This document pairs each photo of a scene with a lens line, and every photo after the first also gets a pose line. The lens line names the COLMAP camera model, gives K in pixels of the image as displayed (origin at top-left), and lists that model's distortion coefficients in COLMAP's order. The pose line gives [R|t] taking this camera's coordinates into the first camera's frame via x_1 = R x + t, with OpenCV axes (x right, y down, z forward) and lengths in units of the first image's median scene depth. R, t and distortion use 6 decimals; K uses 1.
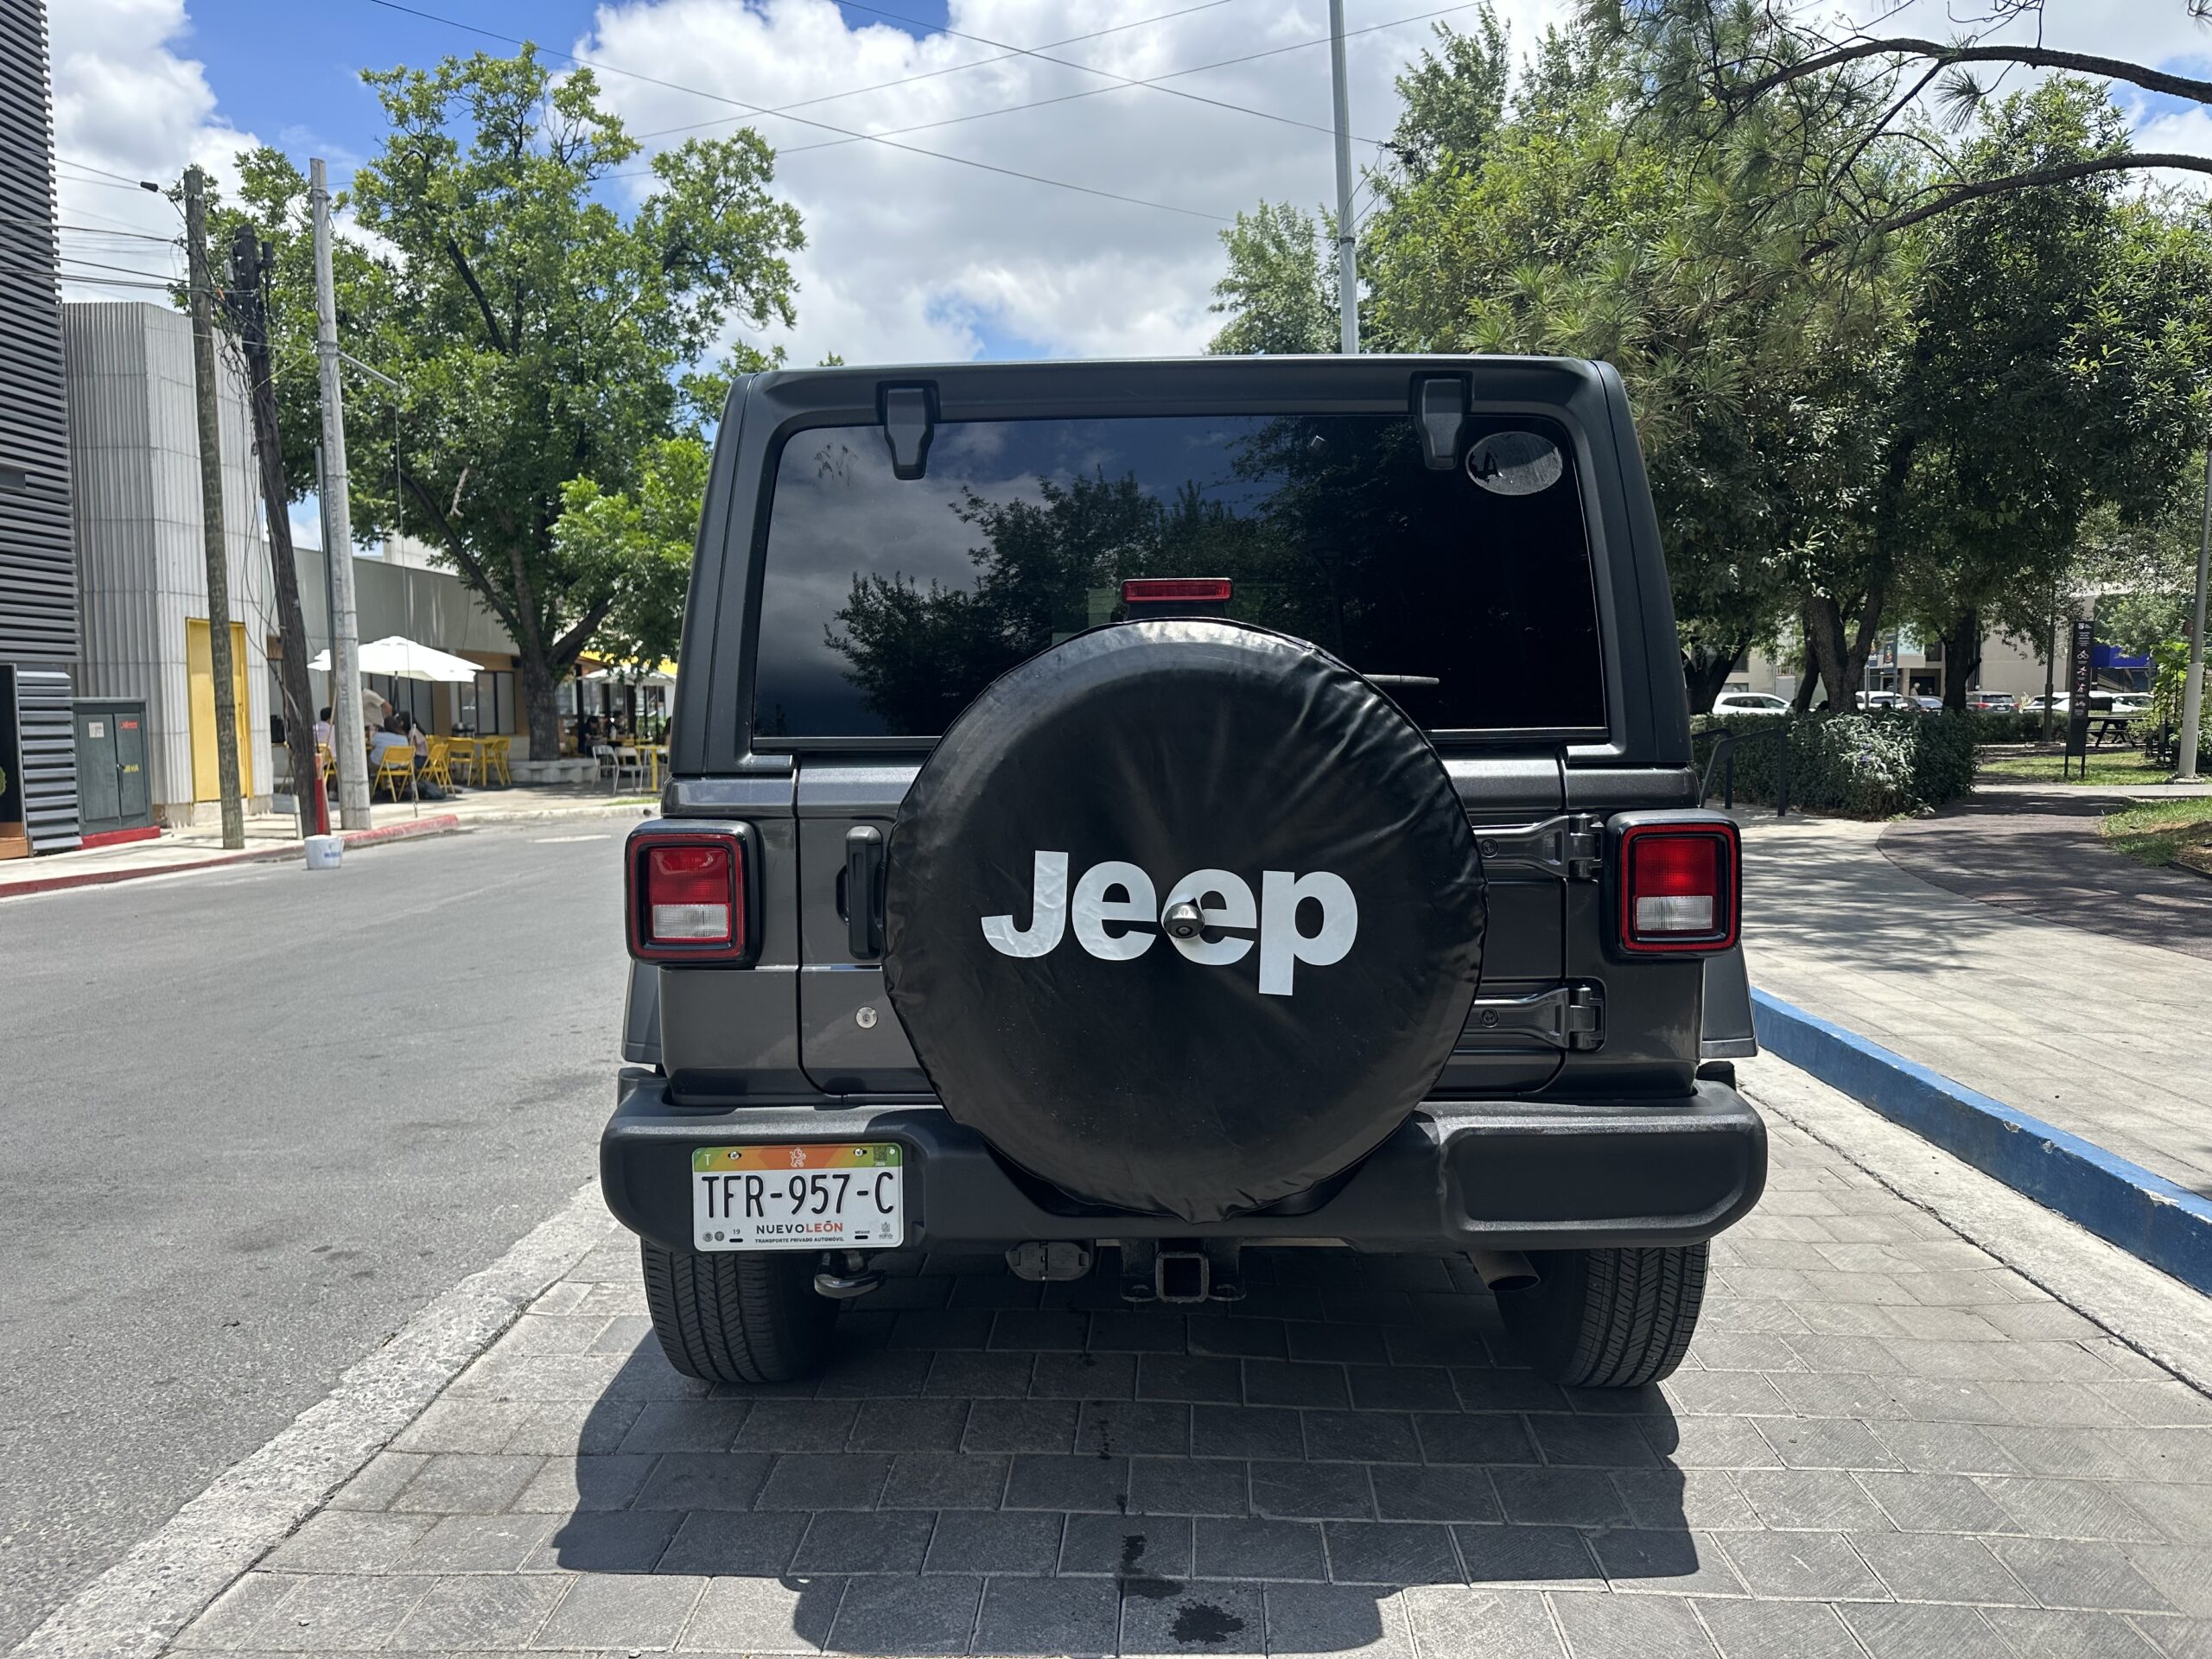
lens RADIAL K [[1565.9, 0, 1100.0], [0, 1565.9, 816.0], [0, 0, 1]] dist [0.027110, -0.039110]
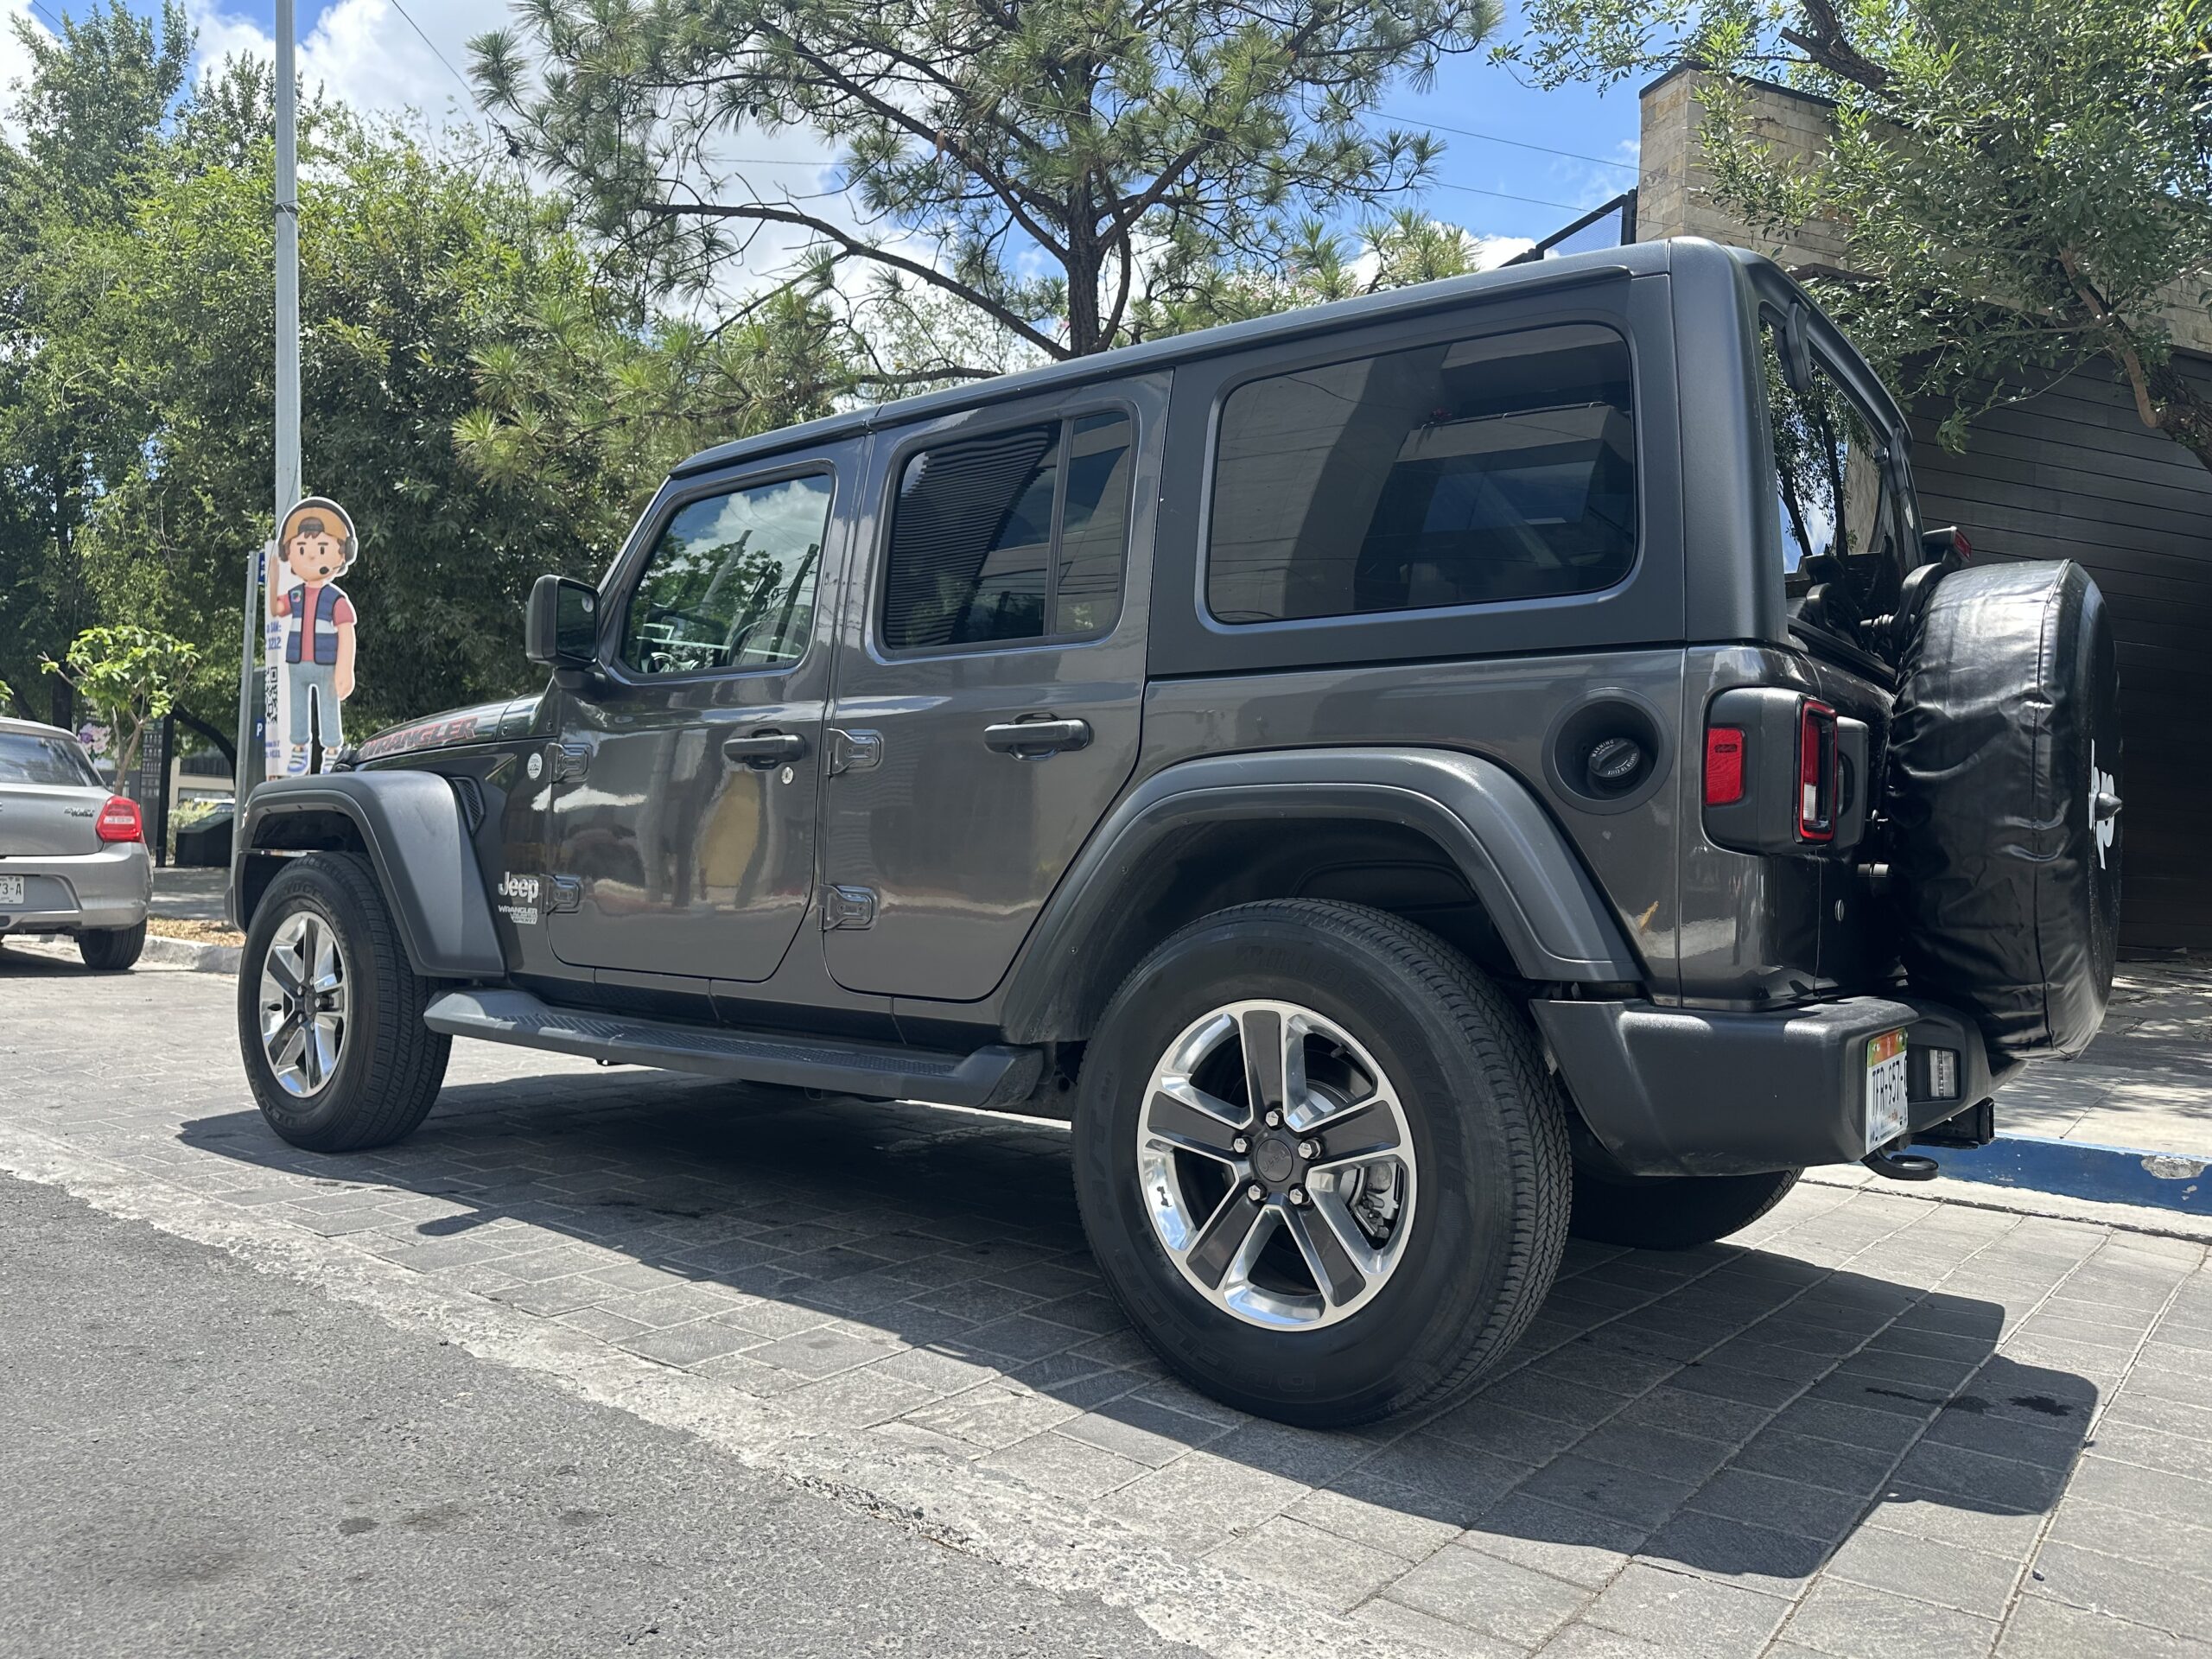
lens RADIAL K [[1545.4, 0, 1116.8], [0, 1545.4, 832.5], [0, 0, 1]] dist [0.029248, -0.039730]
pose [[0.589436, 0.045918, 0.806509, -0.755413], [0.010452, 0.997866, -0.064452, 0.086222], [-0.807747, 0.046420, 0.587699, 0.492139]]
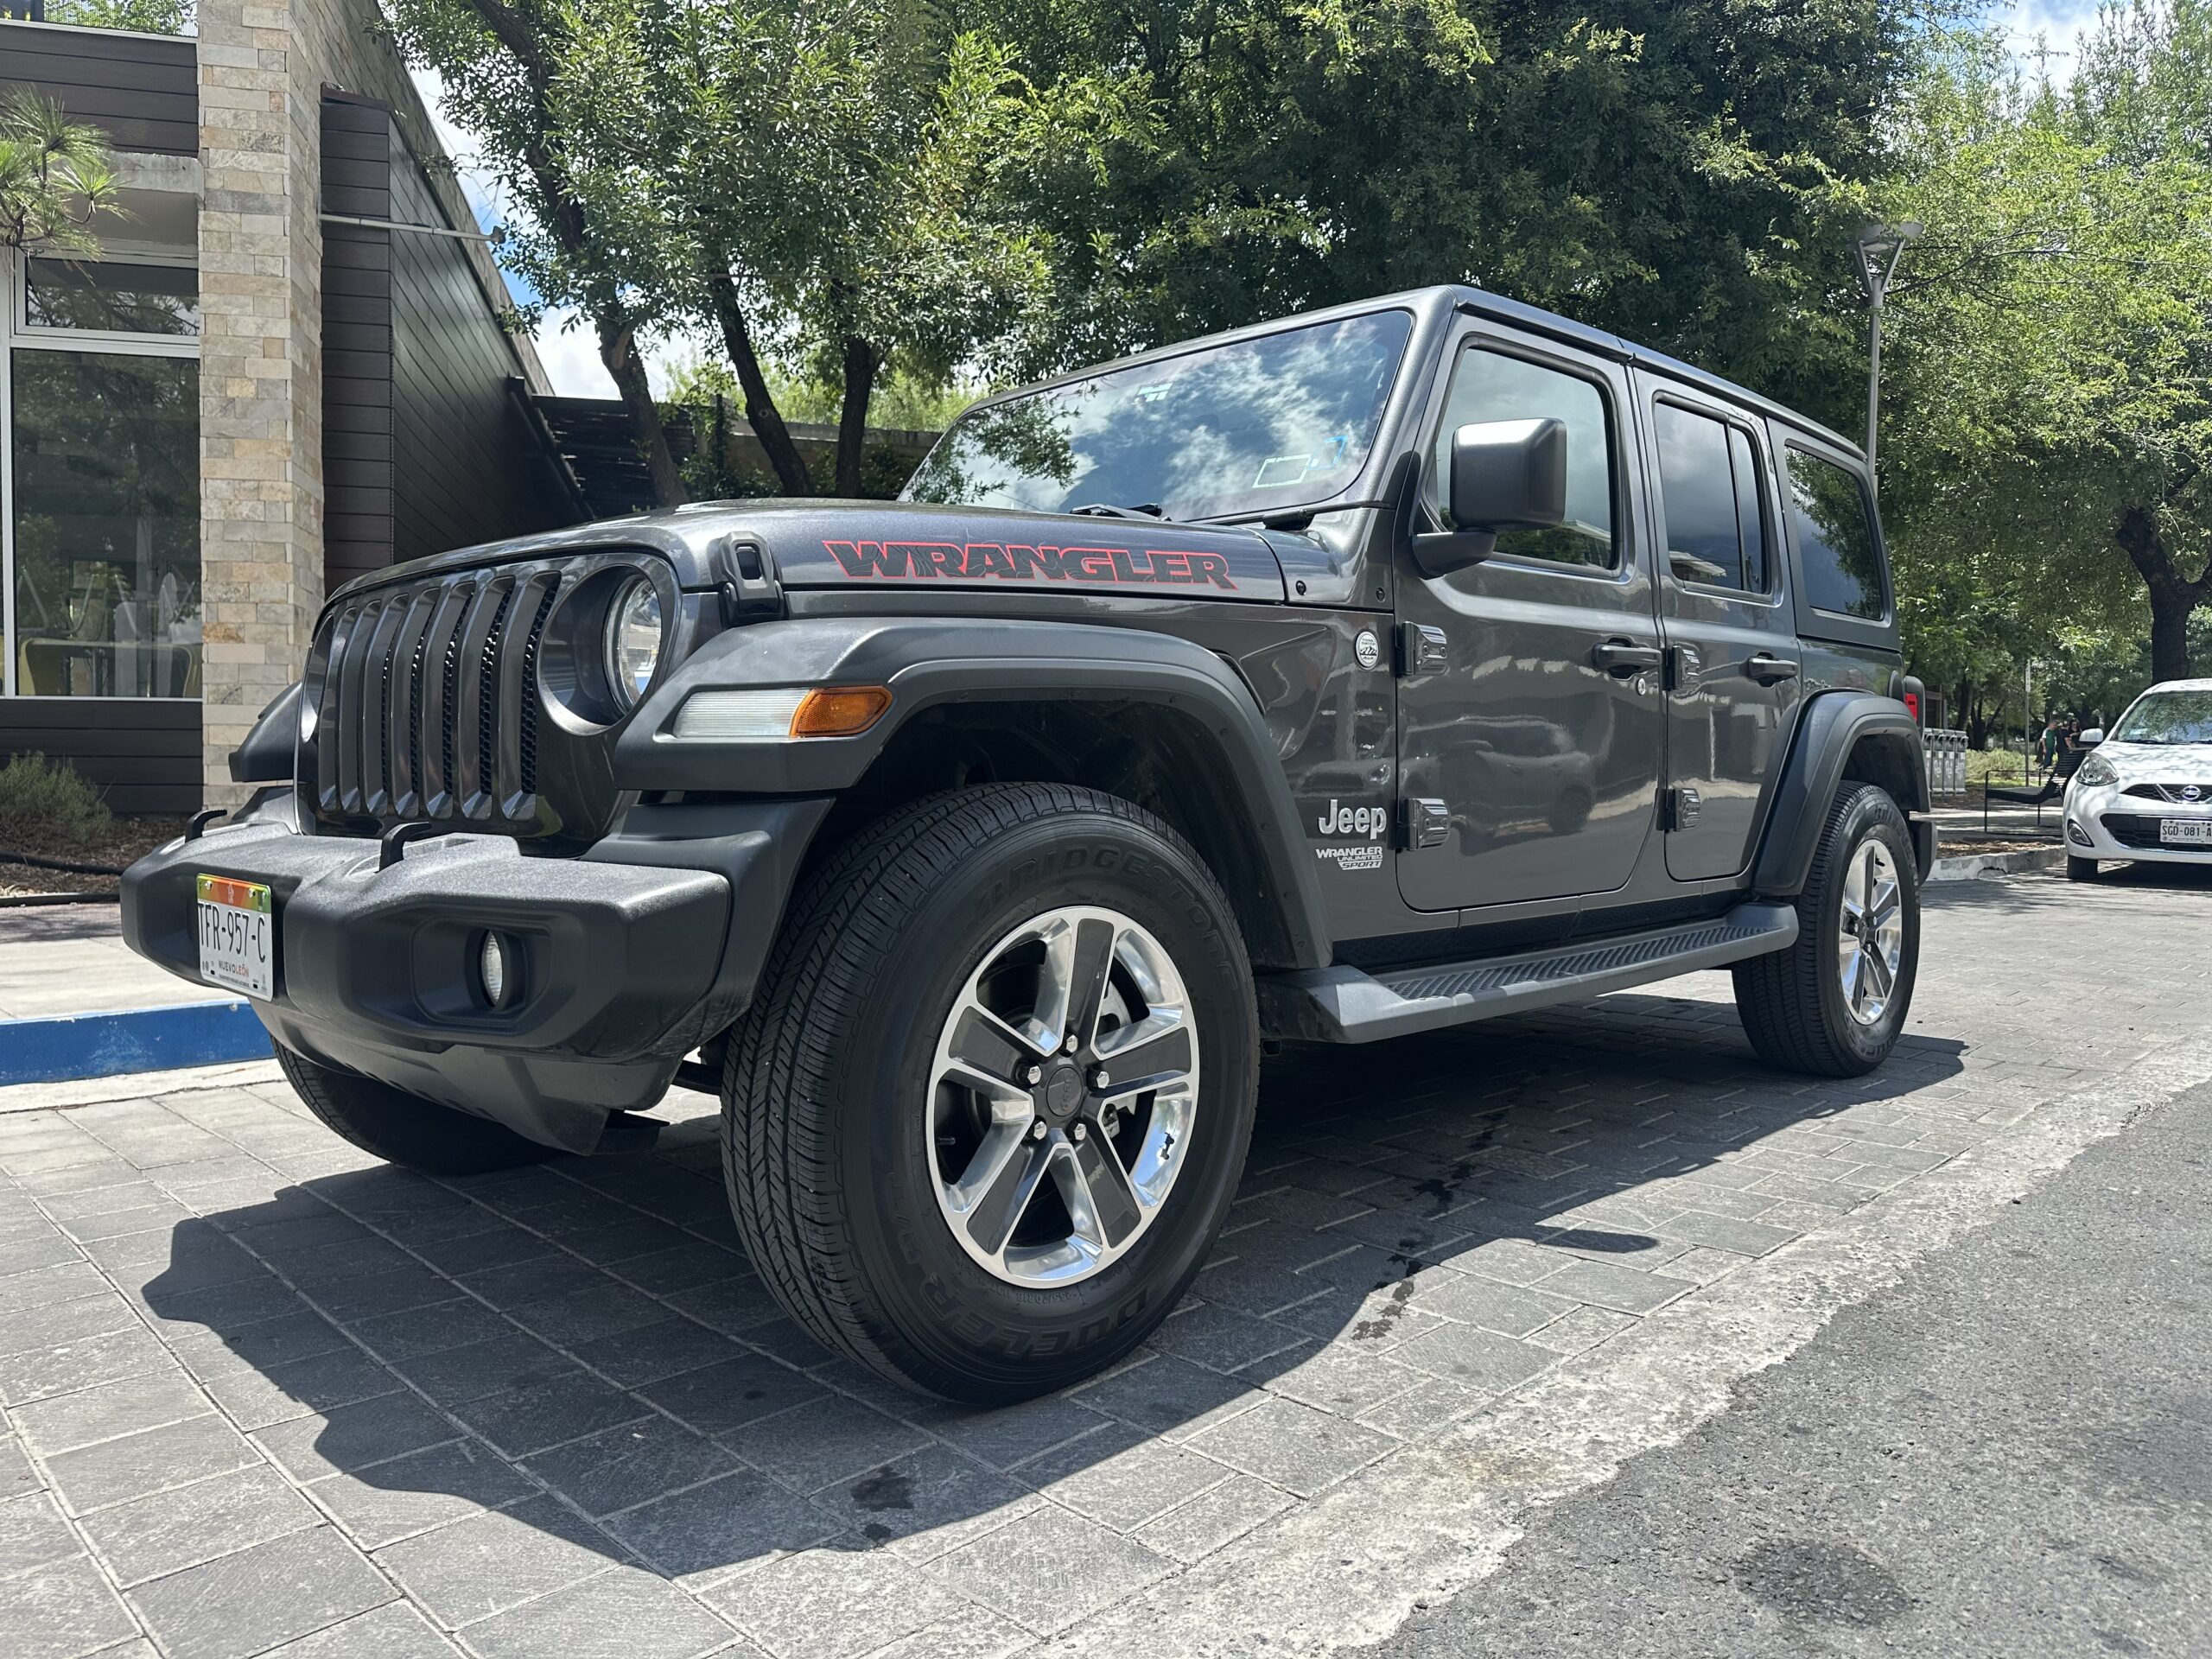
lens RADIAL K [[1565.9, 0, 1100.0], [0, 1565.9, 816.0], [0, 0, 1]] dist [0.027110, -0.039110]
pose [[-0.697667, -0.012536, 0.716313, -0.609558], [0.048002, 0.996782, 0.064197, -0.001924], [-0.714812, 0.079173, -0.694820, 1.992890]]
